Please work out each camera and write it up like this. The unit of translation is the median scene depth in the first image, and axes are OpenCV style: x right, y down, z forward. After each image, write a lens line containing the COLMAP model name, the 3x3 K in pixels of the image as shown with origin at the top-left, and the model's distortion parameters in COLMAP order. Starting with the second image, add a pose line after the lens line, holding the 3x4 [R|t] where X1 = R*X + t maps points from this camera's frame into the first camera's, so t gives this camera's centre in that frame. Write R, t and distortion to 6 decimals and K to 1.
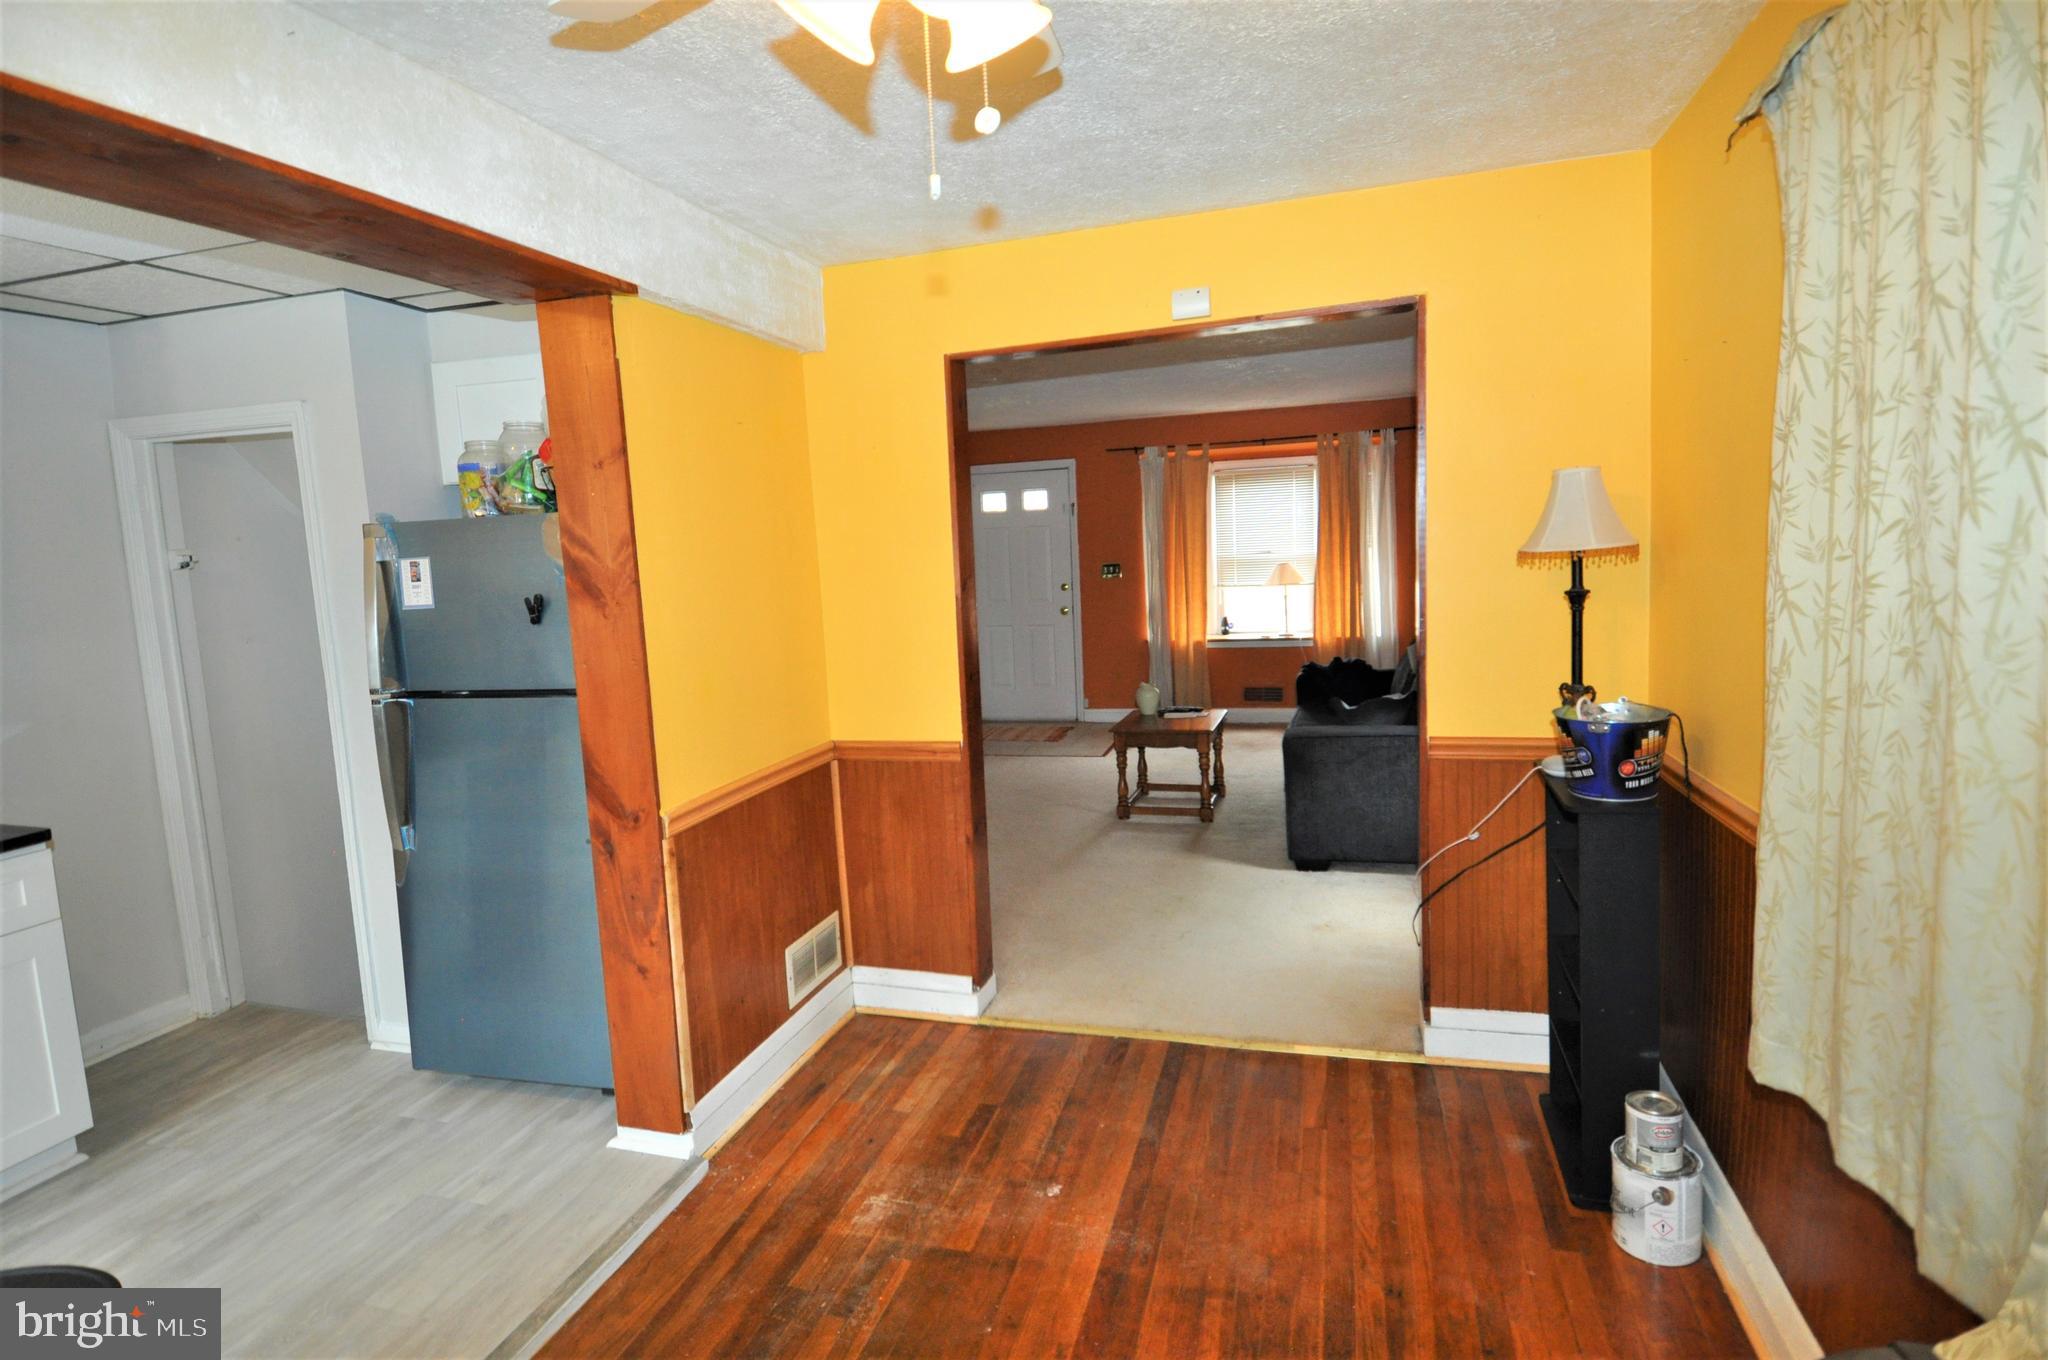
lens RADIAL K [[1146.1, 0, 1012.9], [0, 1146.1, 684.3], [0, 0, 1]] dist [0.015396, -0.001484]
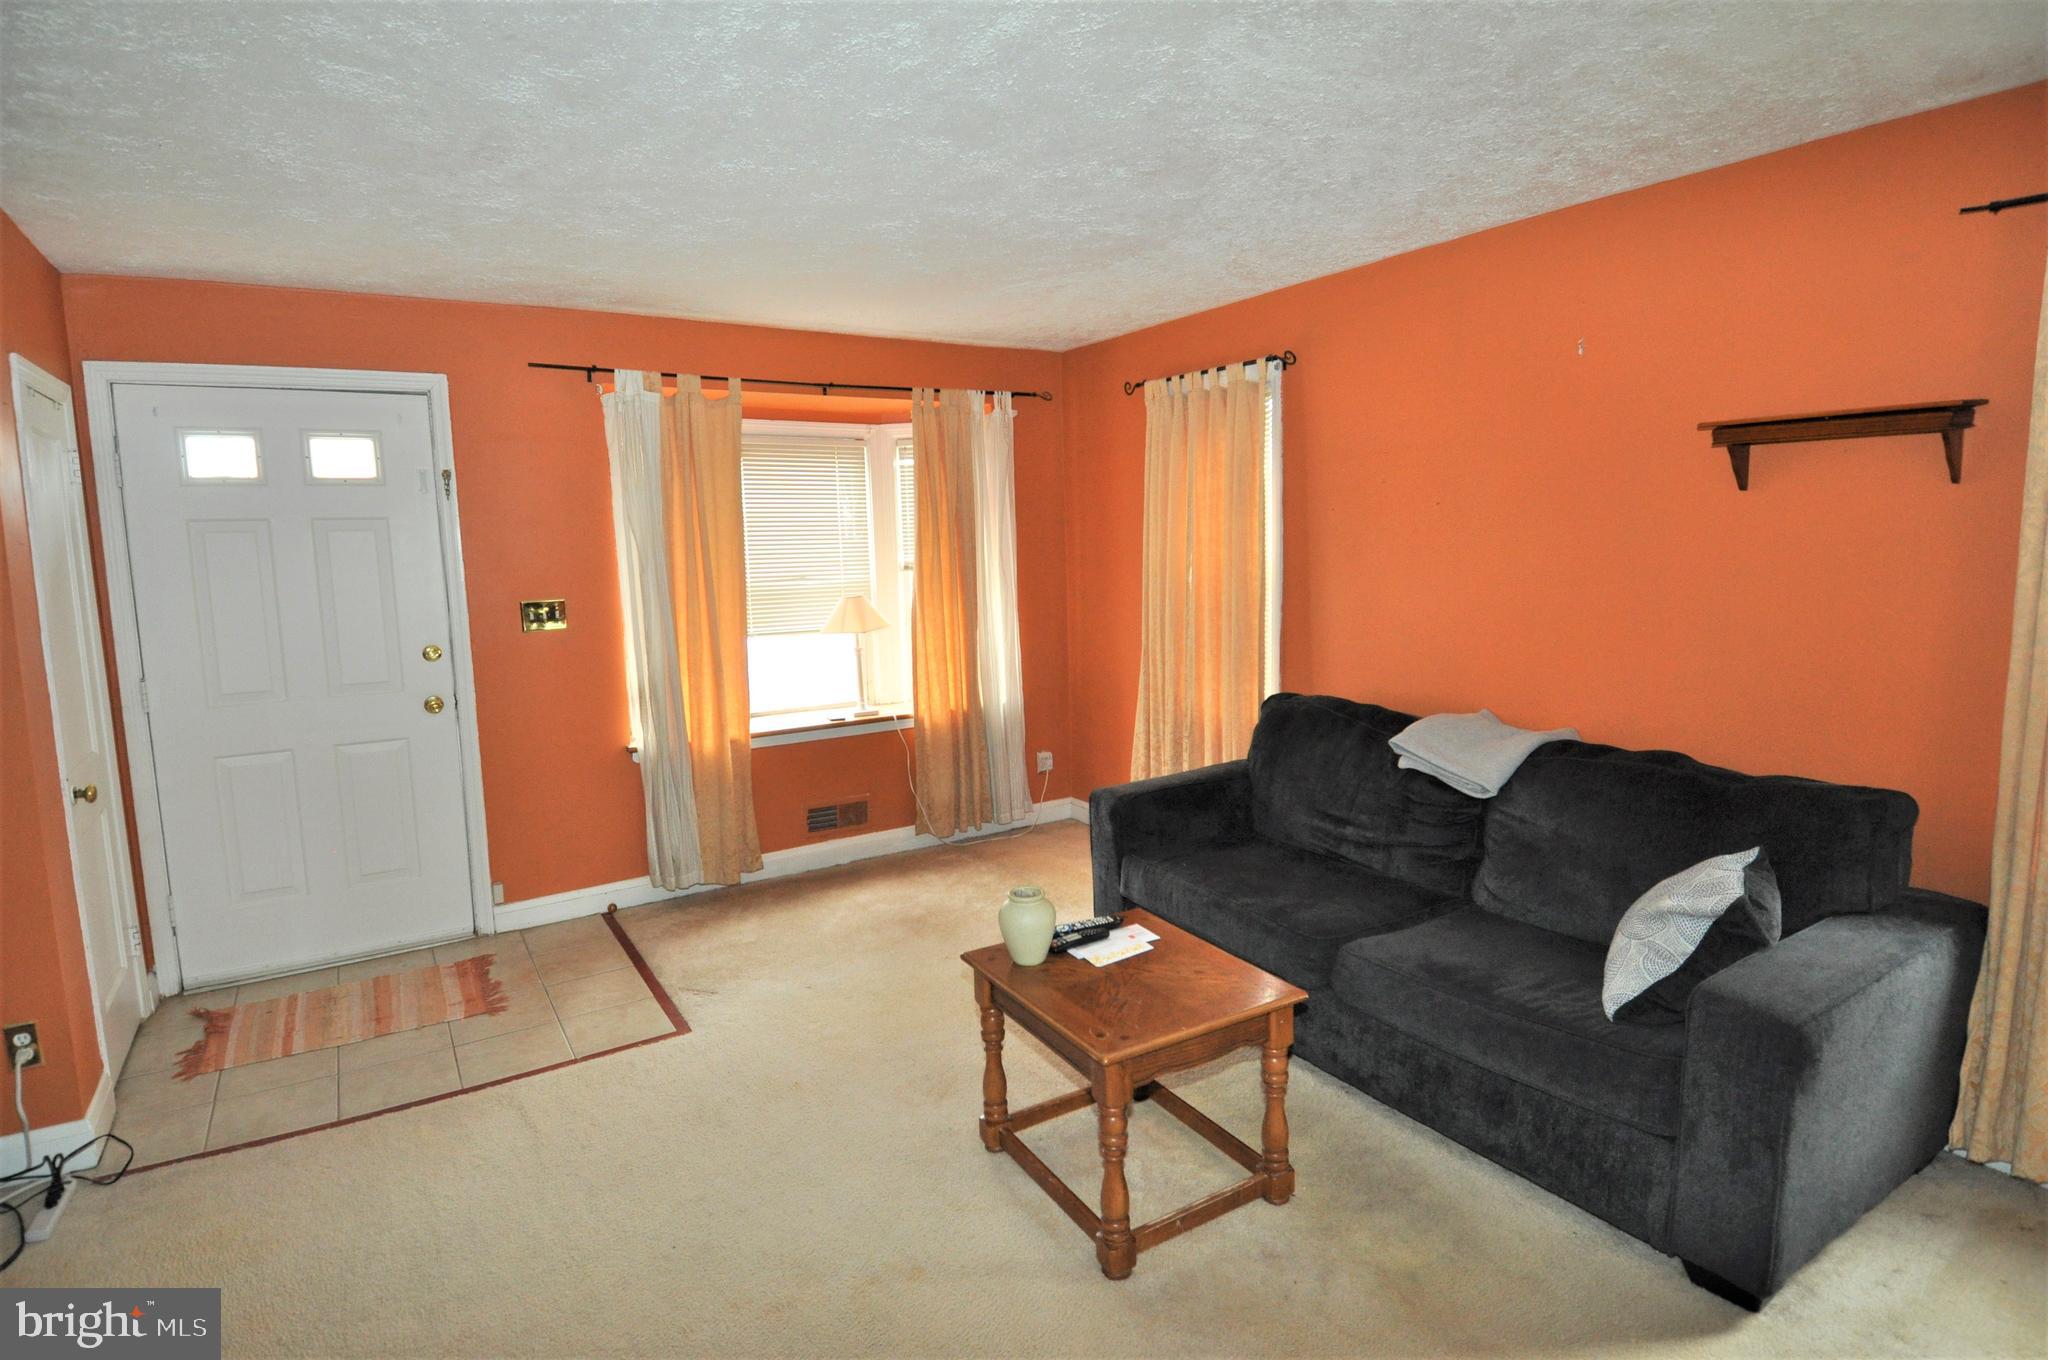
lens RADIAL K [[1059.5, 0, 1057.6], [0, 1059.5, 654.1], [0, 0, 1]] dist [-0.001814, -0.022060]
pose [[0.639410, -0.056275, 0.766803, -0.124350], [0.082874, 0.996552, 0.004030, -0.067670], [-0.764386, 0.060971, 0.641869, 0.560991]]
